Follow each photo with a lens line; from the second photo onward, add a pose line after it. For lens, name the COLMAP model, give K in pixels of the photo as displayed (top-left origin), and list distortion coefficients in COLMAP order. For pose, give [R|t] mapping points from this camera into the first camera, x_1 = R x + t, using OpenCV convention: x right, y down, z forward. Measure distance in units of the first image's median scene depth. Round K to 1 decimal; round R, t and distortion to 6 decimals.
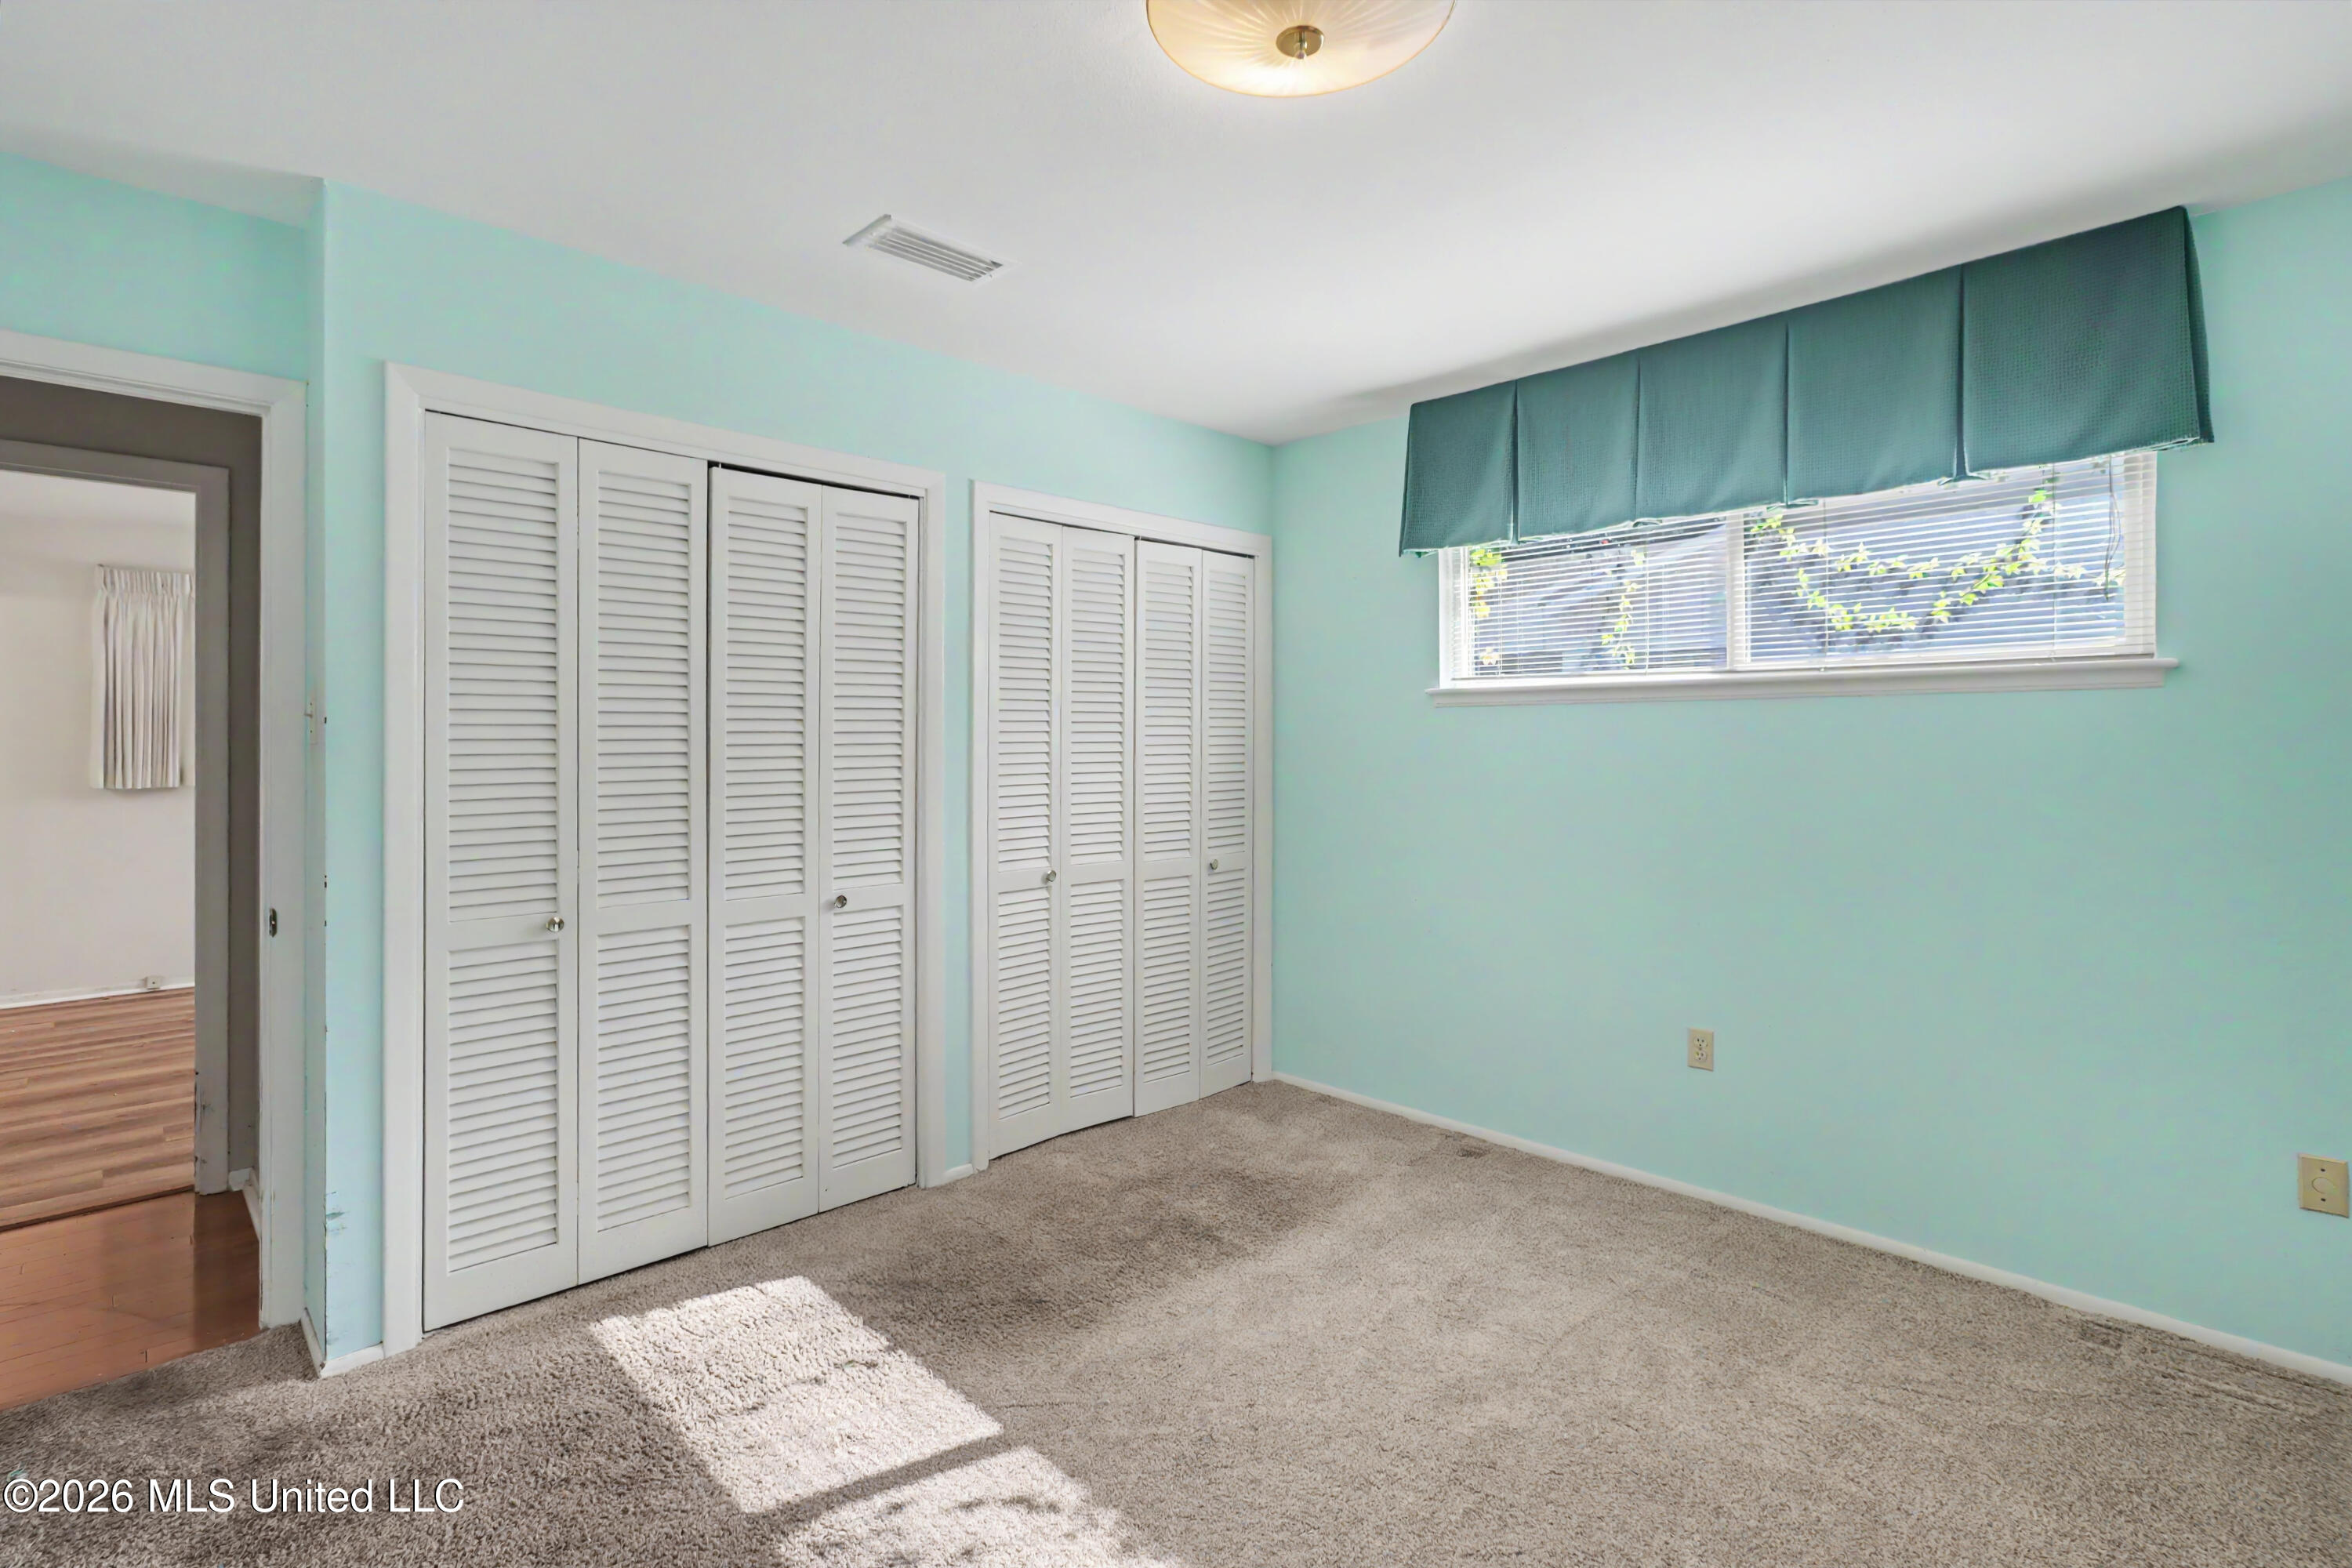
lens RADIAL K [[1119.0, 0, 1159.5], [0, 1119.0, 763.1], [0, 0, 1]] dist [0.012134, 0.003123]
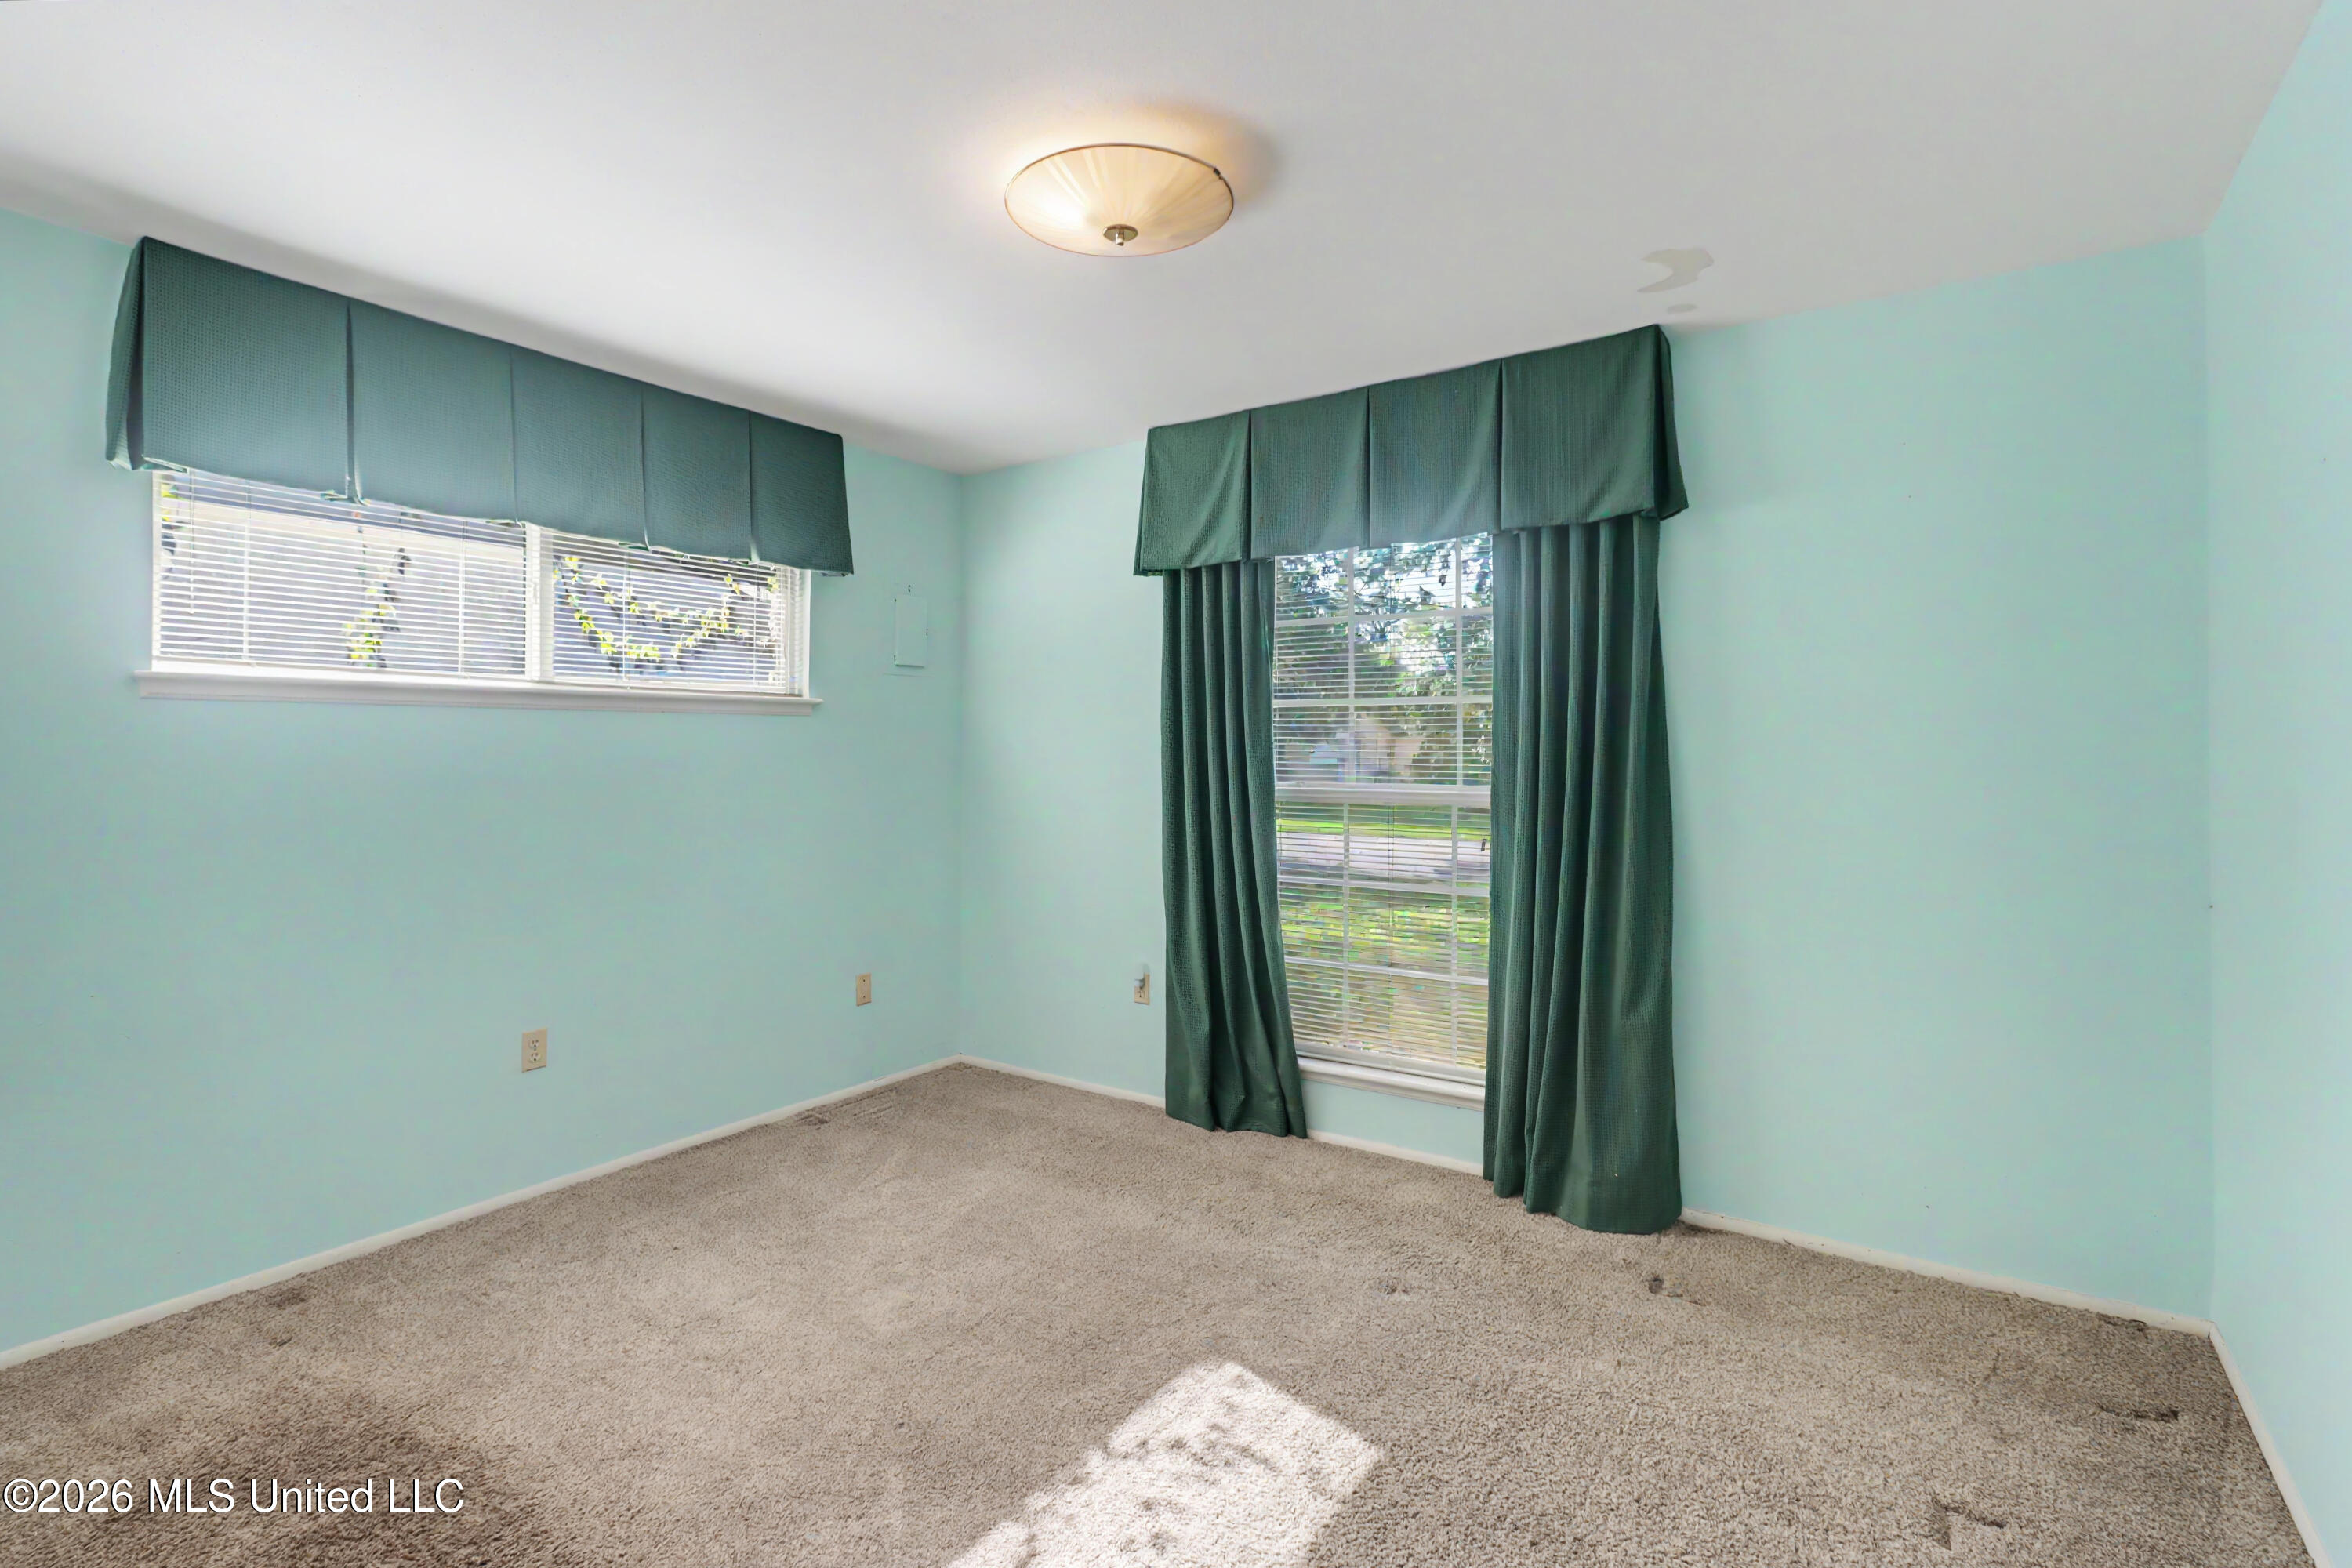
lens RADIAL K [[1119.0, 0, 1174.0], [0, 1119.0, 765.6], [0, 0, 1]] dist [0.012134, 0.003123]
pose [[-0.195571, -0.017647, 0.980531, -0.690681], [0.013334, 0.999698, 0.020652, -0.018944], [-0.980599, 0.017113, -0.195277, 0.683784]]
